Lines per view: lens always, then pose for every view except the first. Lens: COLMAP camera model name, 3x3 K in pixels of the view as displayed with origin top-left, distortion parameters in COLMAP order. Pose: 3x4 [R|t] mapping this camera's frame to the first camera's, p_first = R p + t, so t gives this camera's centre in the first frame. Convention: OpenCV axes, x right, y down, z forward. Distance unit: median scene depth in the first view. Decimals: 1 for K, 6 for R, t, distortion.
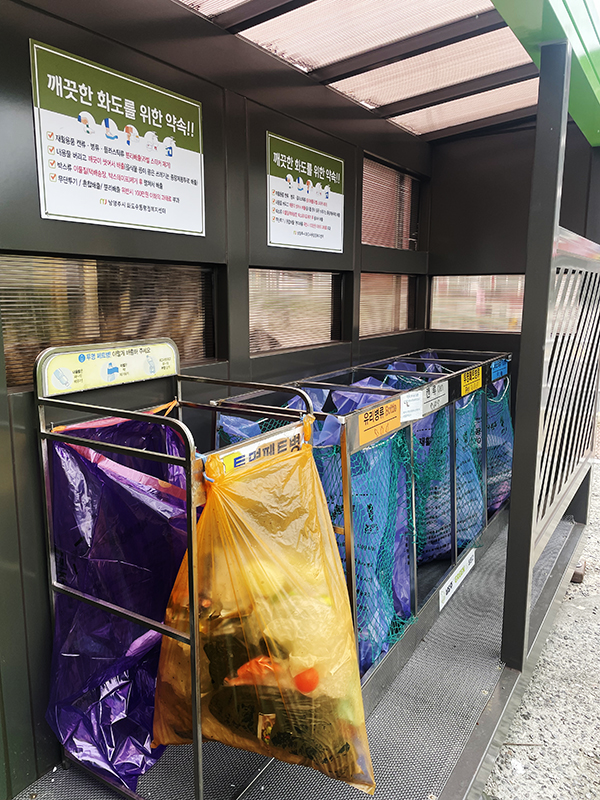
lens RADIAL K [[594.1, 0, 300.0], [0, 594.1, 400.0], [0, 0, 1]] dist [0.081141, -0.081980]
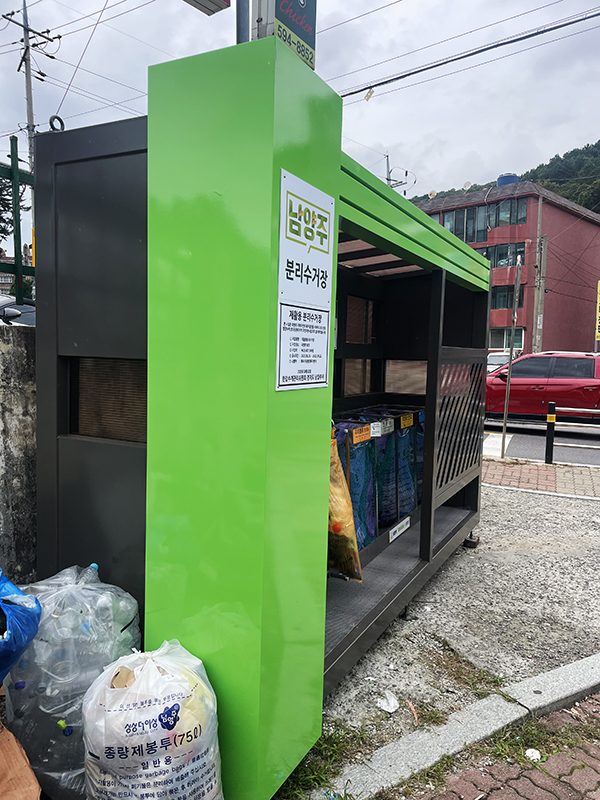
lens RADIAL K [[594.1, 0, 300.0], [0, 594.1, 400.0], [0, 0, 1]] dist [0.081141, -0.081980]
pose [[0.996846, 0.020095, 0.076773, -0.176610], [-0.012344, 0.994898, -0.100130, 0.091251], [-0.078393, 0.098867, 0.992008, -0.775838]]
